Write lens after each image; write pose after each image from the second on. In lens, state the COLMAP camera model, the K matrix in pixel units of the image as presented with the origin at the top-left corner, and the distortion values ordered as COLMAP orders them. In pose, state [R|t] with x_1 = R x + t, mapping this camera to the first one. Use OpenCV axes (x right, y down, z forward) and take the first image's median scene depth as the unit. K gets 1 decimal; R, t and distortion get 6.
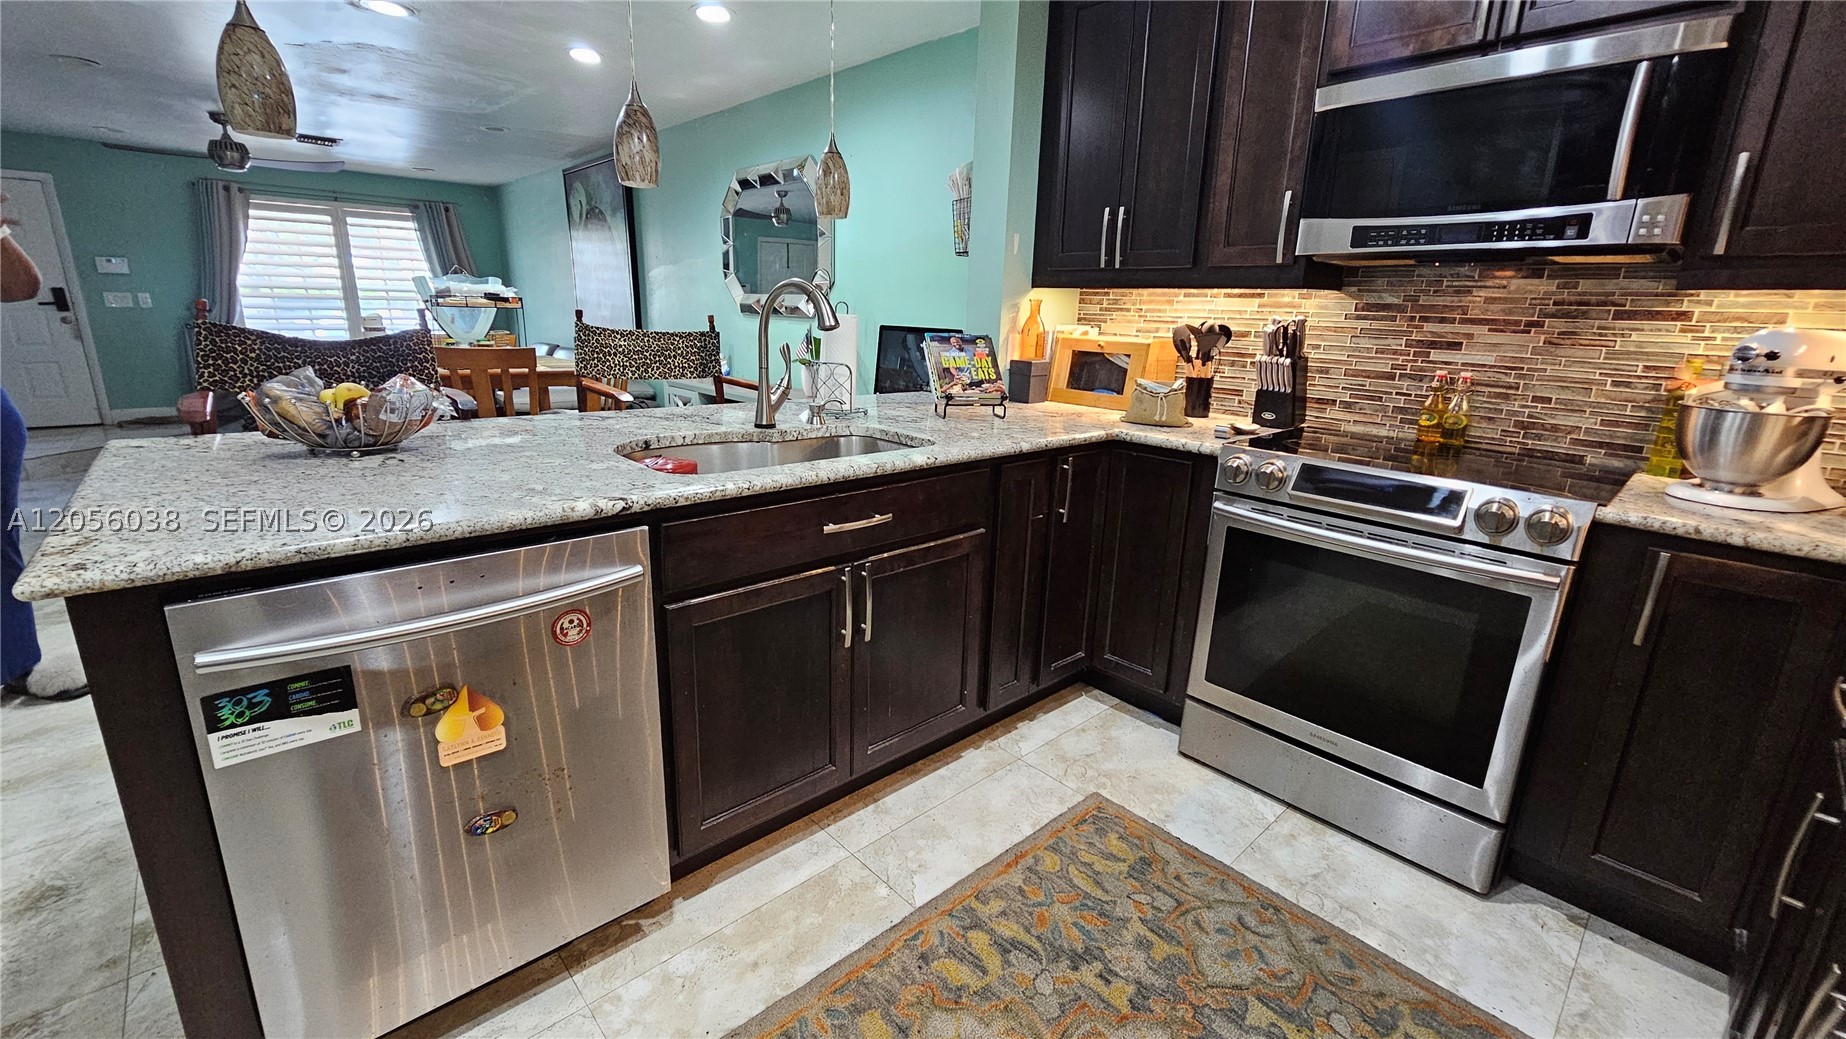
lens RADIAL K [[759.5, 0, 922.3], [0, 759.5, 508.8], [0, 0, 1]] dist [-0.001548, -0.000326]
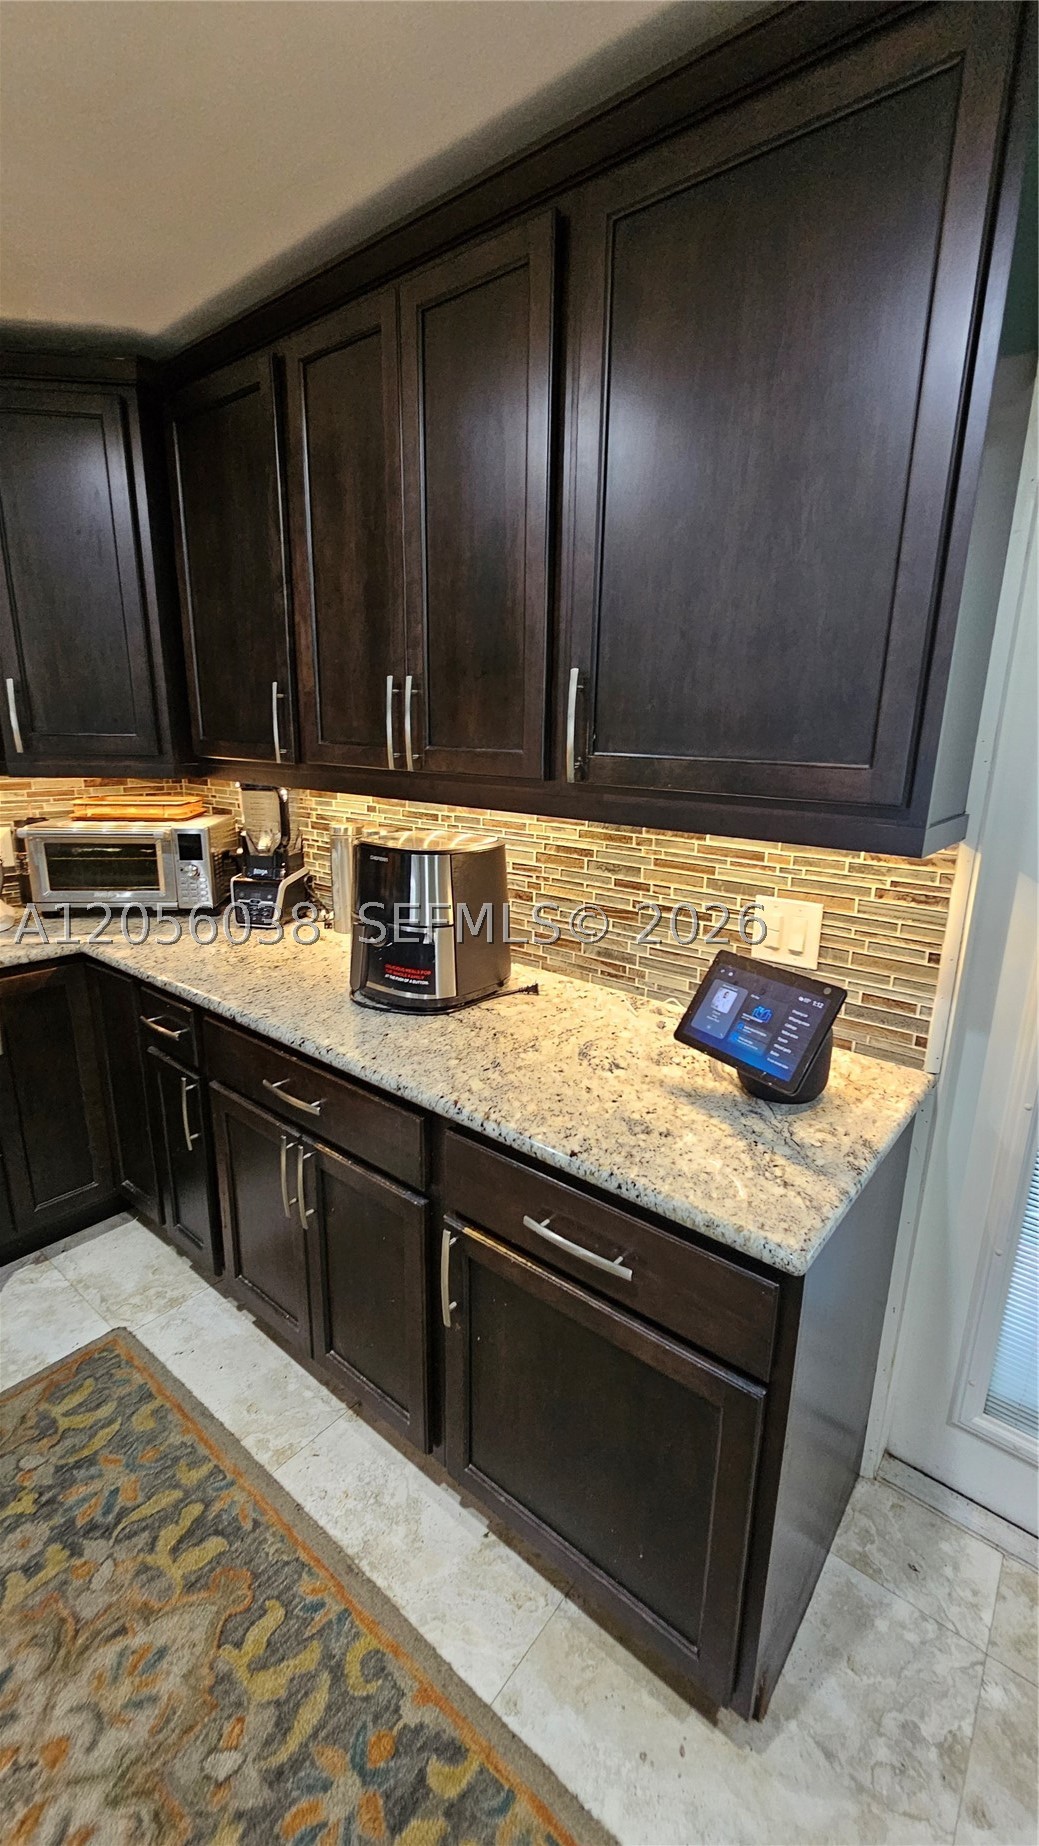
lens RADIAL K [[759.5, 0, 536.3], [0, 759.5, 922.5], [0, 0, 1]] dist [-0.001548, -0.000326]
pose [[-0.154158, -0.276378, 0.948605, -0.299322], [0.228428, 0.924102, 0.306360, -0.171039], [-0.961278, 0.263916, -0.079325, 0.111927]]
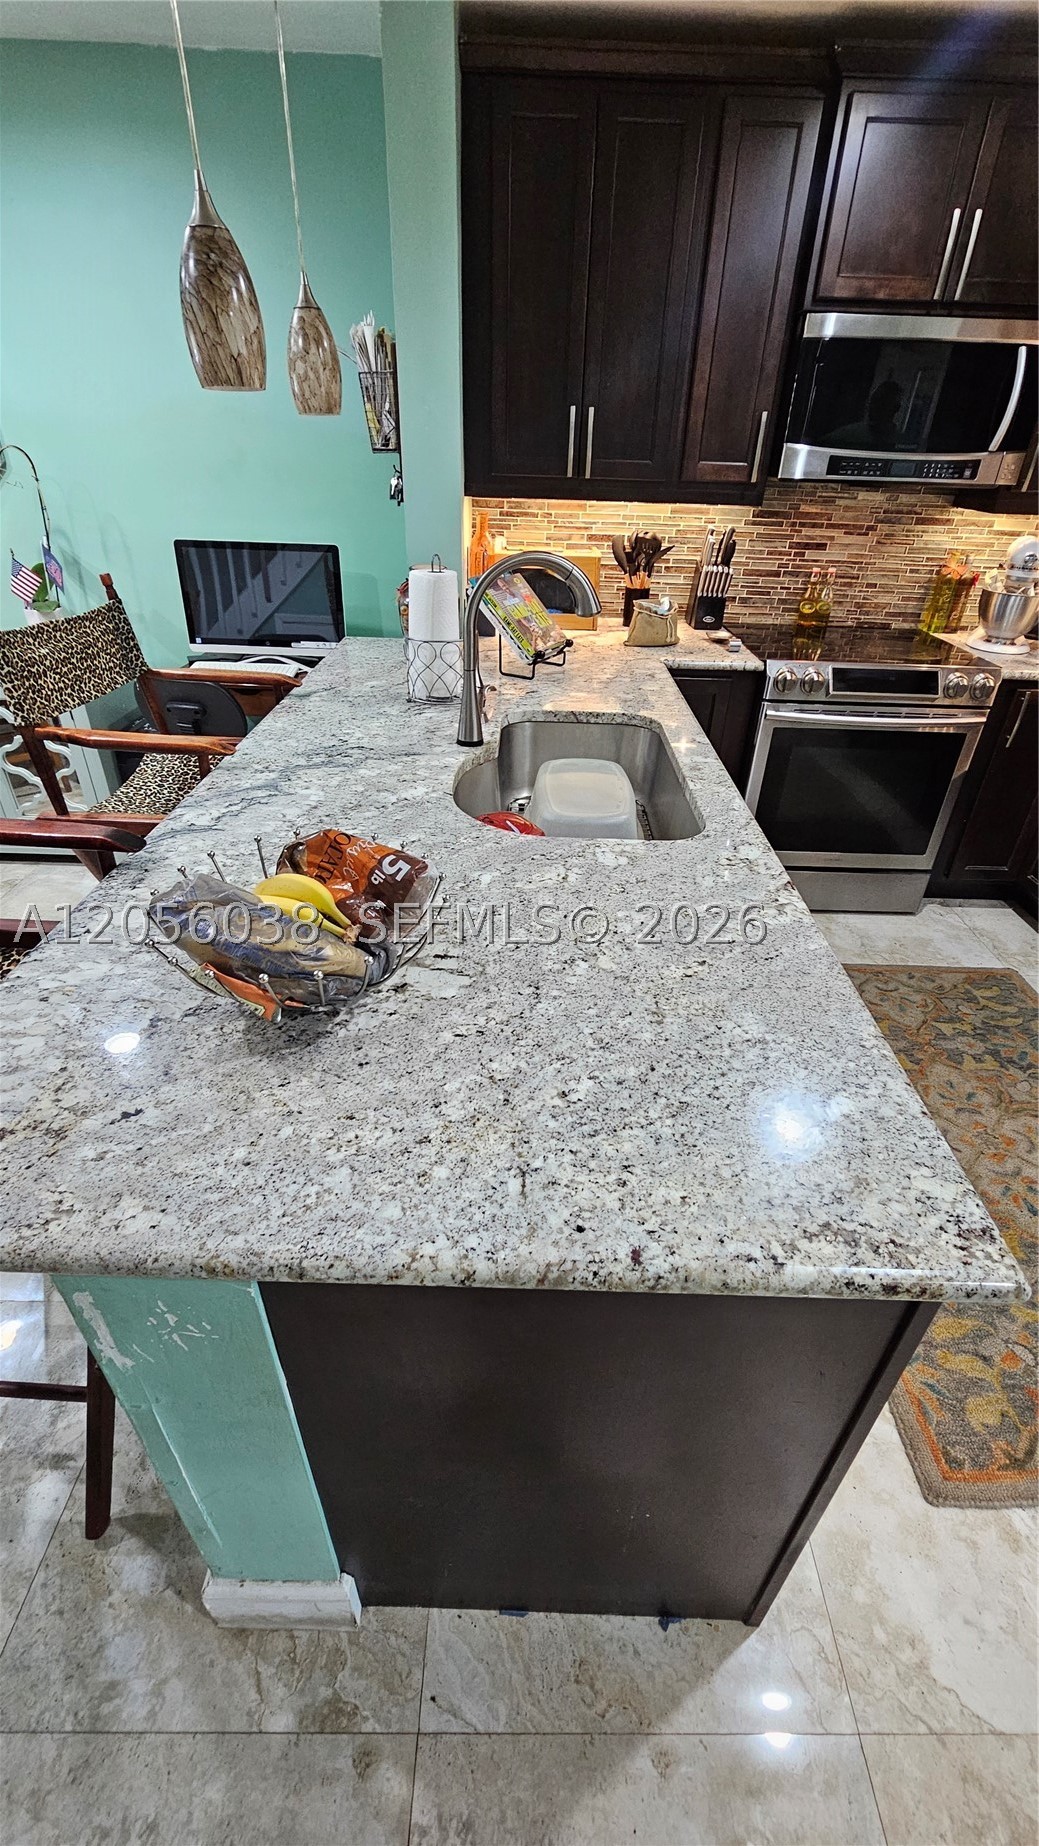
lens RADIAL K [[759.5, 0, 526.2], [0, 759.5, 924.4], [0, 0, 1]] dist [-0.001548, -0.000326]
pose [[0.680570, -0.402283, 0.612366, -0.808982], [0.181787, 0.902364, 0.390758, -0.258846], [-0.709773, -0.154618, 0.687252, 0.397408]]
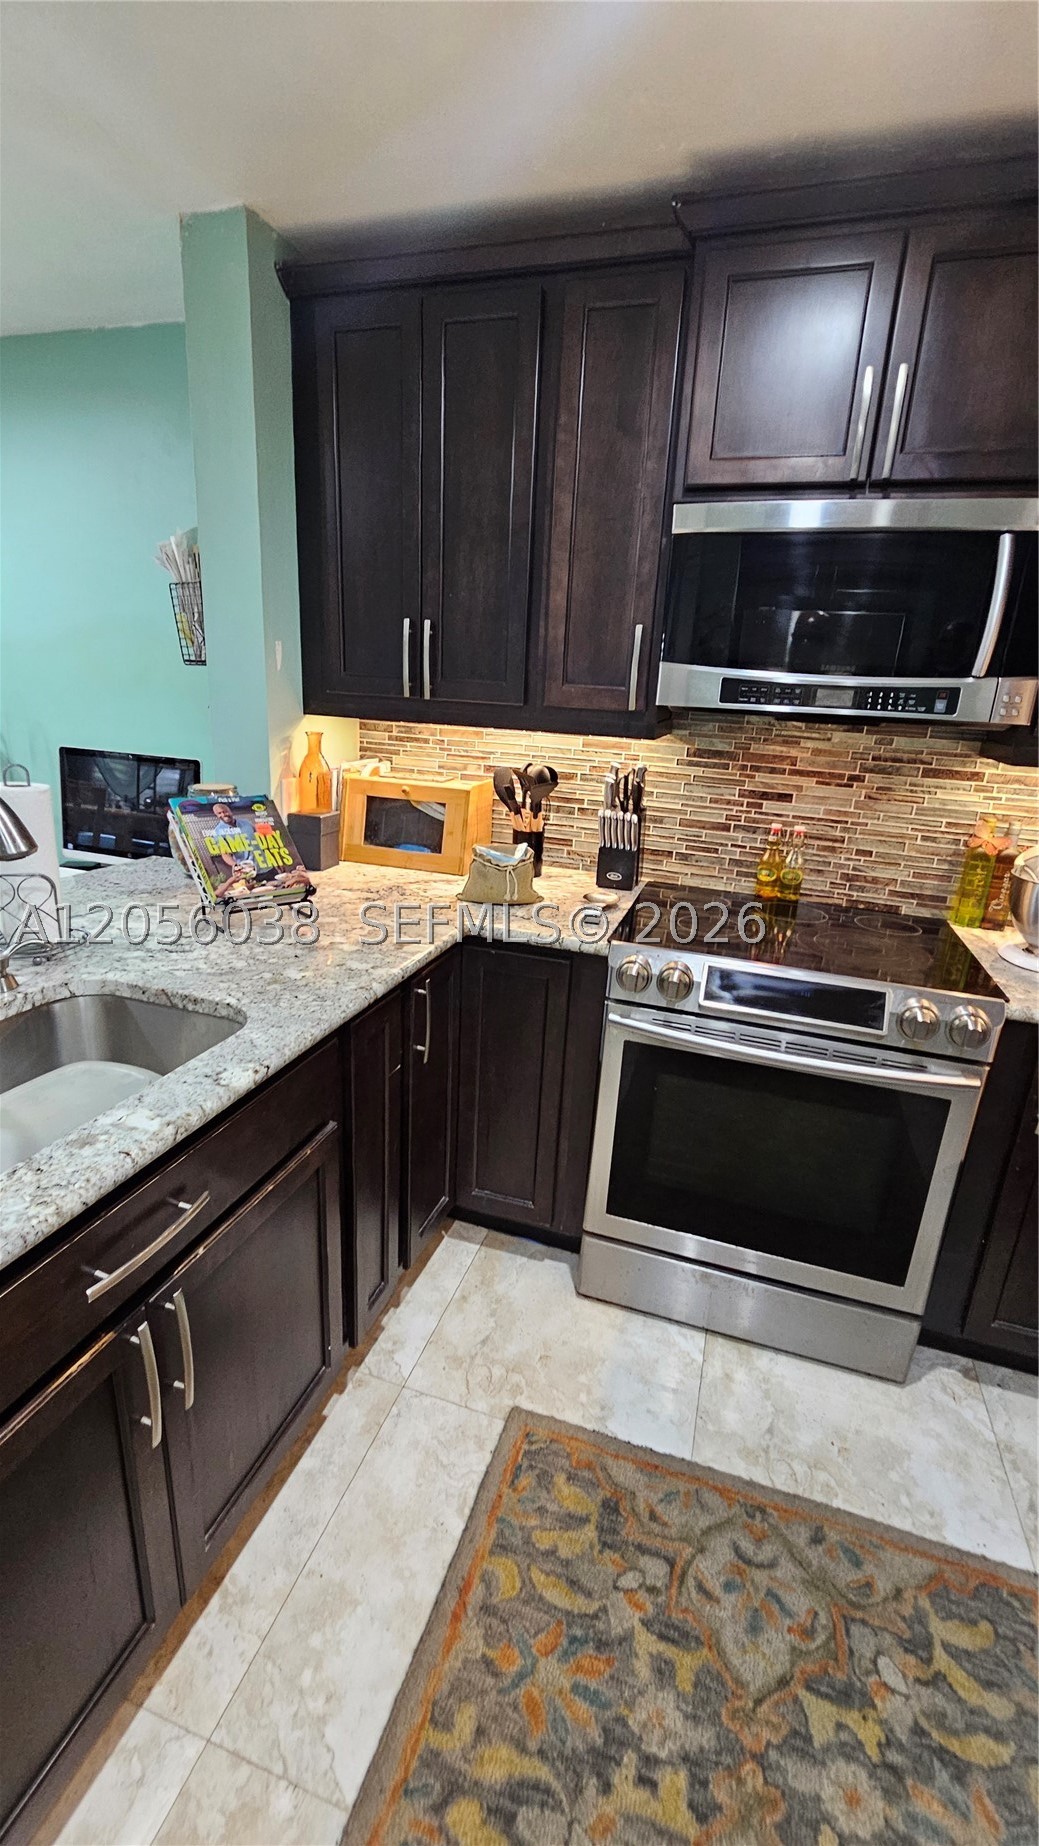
lens RADIAL K [[759.5, 0, 532.9], [0, 759.5, 925.7], [0, 0, 1]] dist [-0.001548, -0.000326]
pose [[0.866897, -0.130891, 0.480997, -0.068508], [0.099426, 0.990924, 0.090460, -0.193367], [-0.488472, -0.030596, 0.872043, 0.348439]]
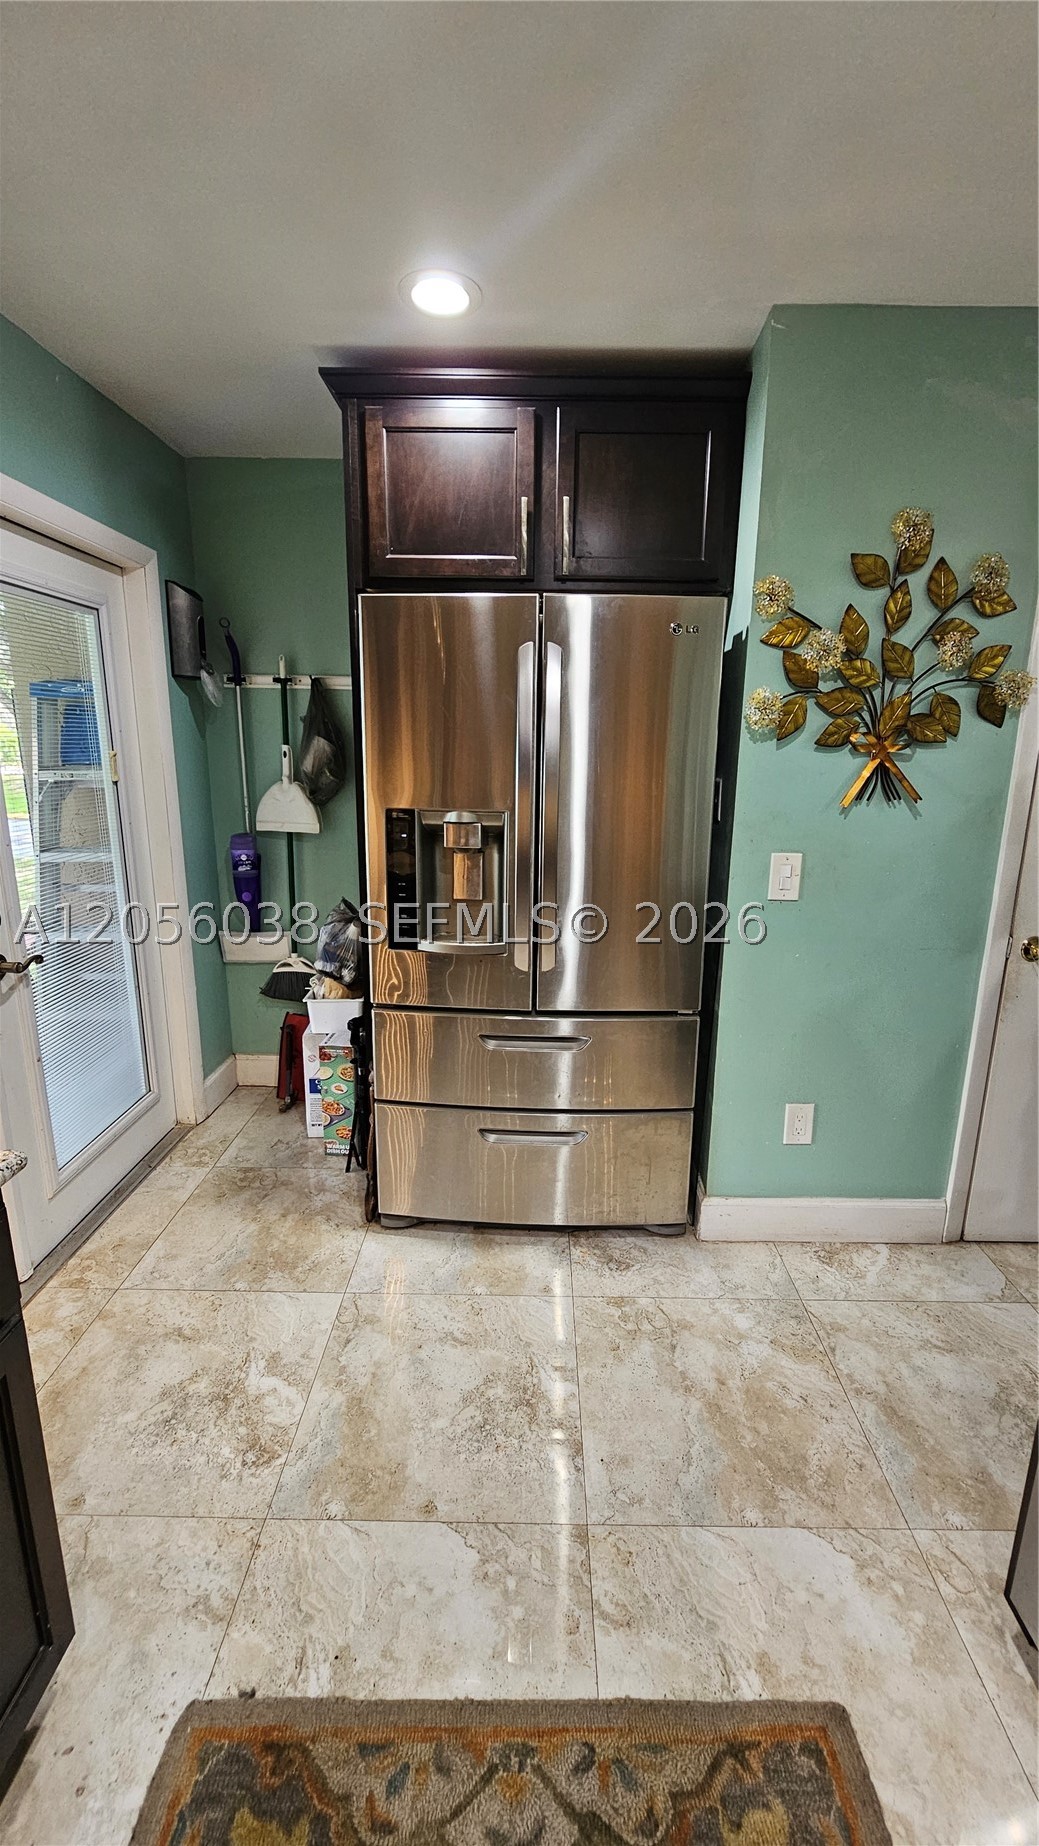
lens RADIAL K [[759.5, 0, 534.8], [0, 759.5, 923.1], [0, 0, 1]] dist [-0.001548, -0.000326]
pose [[-0.684330, 0.126645, -0.718091, 0.154139], [-0.220682, 0.902645, 0.369501, -0.209676], [0.694977, 0.411330, -0.589759, 0.451603]]
